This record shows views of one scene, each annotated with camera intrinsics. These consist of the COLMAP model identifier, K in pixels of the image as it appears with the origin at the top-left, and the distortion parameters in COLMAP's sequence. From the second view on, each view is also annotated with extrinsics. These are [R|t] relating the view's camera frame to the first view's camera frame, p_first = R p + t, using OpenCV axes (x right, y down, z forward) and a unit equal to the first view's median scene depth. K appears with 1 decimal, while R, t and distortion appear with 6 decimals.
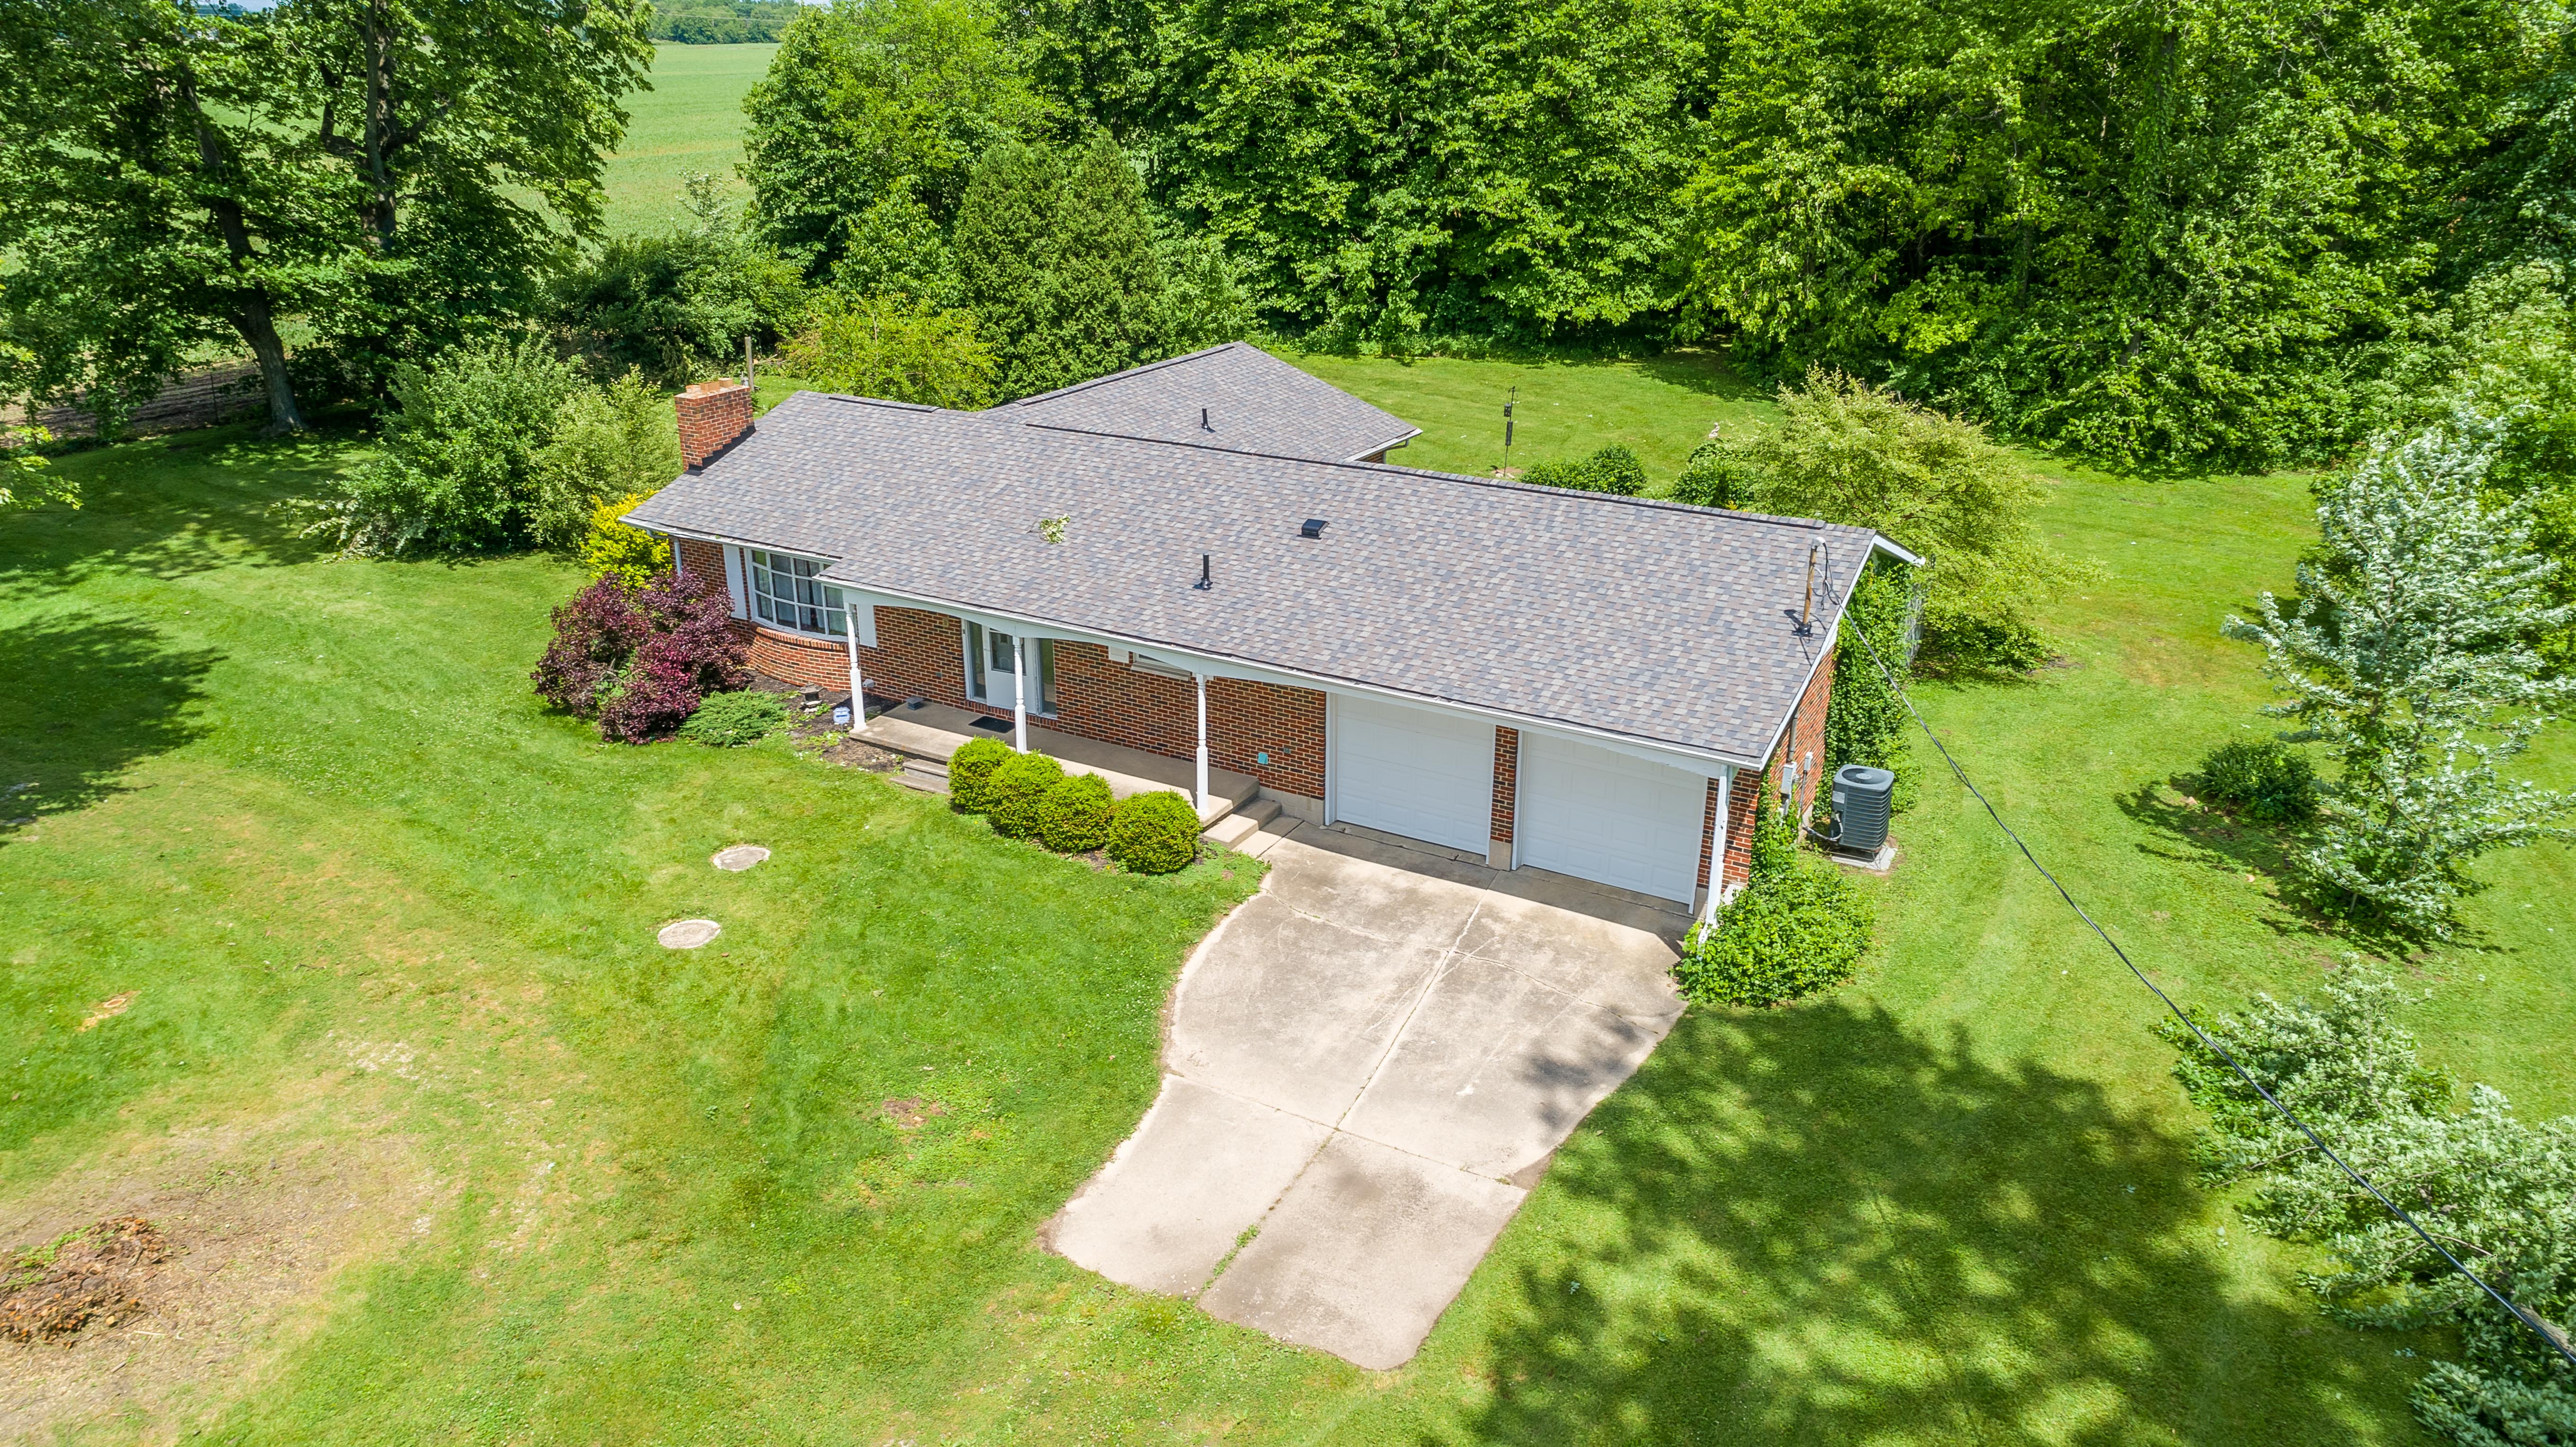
lens RADIAL K [[1730.1, 0, 1288.0], [0, 1730.1, 723.5], [0, 0, 1]] dist [0.015010, 0.004274]
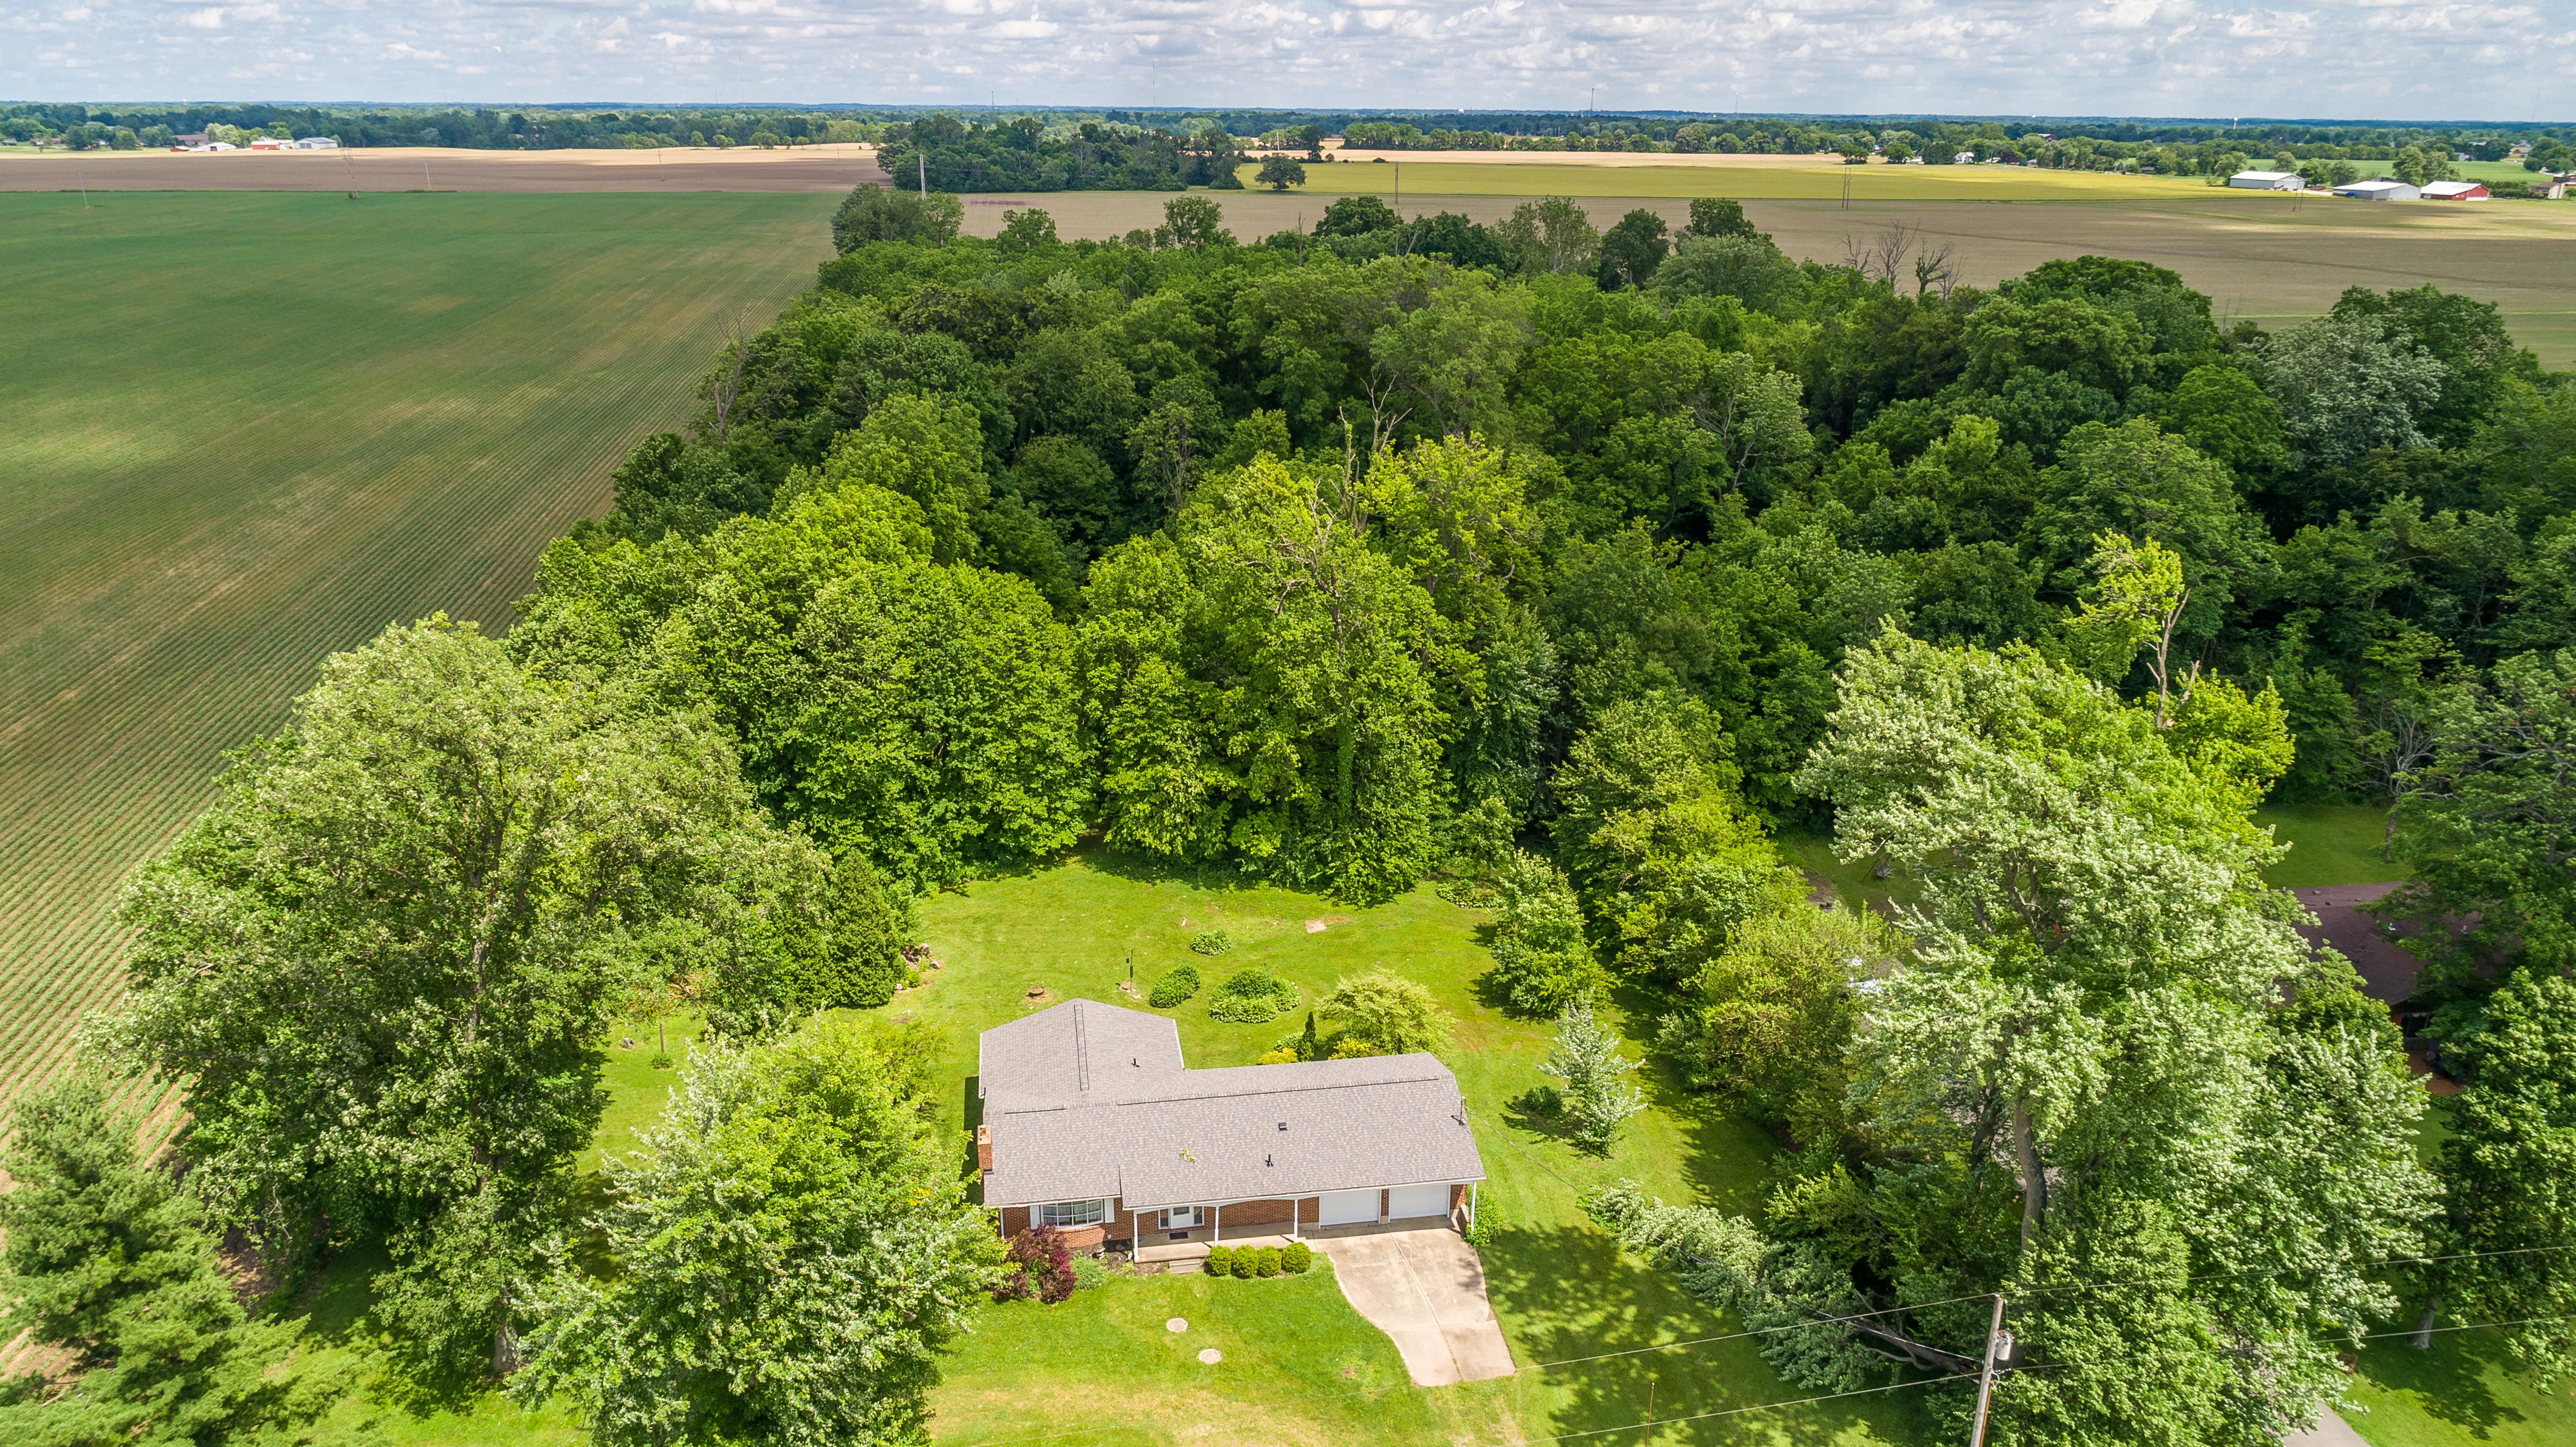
lens RADIAL K [[1728.9, 0, 1288.0], [0, 1728.9, 723.5], [0, 0, 1]] dist [-0.004490, 0.002370]
pose [[0.783423, -0.210768, 0.584658, -0.748923], [0.227785, 0.972652, 0.045415, -0.442788], [-0.578240, 0.097597, 0.810008, -0.667479]]
